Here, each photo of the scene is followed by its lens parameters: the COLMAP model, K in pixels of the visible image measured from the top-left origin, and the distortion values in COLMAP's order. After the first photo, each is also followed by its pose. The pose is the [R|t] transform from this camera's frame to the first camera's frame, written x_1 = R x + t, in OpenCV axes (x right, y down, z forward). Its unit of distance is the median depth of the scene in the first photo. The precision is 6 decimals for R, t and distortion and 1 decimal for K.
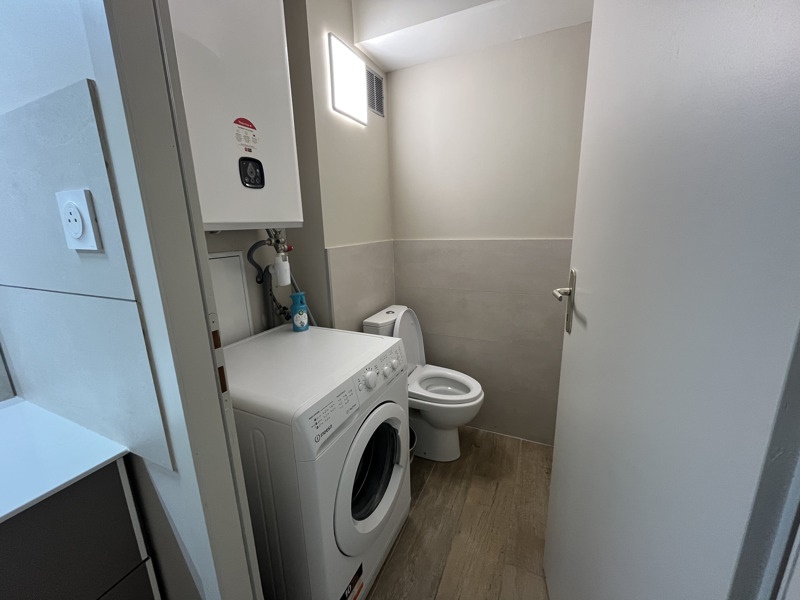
lens RADIAL K [[323.7, 0, 398.9], [0, 323.7, 302.0], [0, 0, 1]] dist [-0.002633, 0.000094]
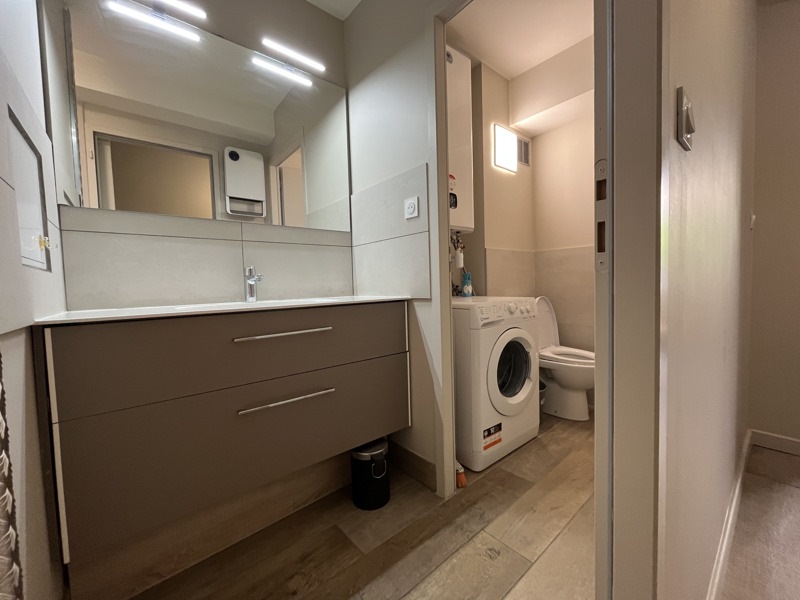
lens RADIAL K [[323.7, 0, 399.0], [0, 323.7, 299.1], [0, 0, 1]] dist [-0.002633, 0.000094]
pose [[0.905006, 0.021243, -0.424868, 0.070271], [-0.092614, 0.984635, -0.148045, 0.365776], [0.415194, 0.173330, 0.893068, -0.558570]]
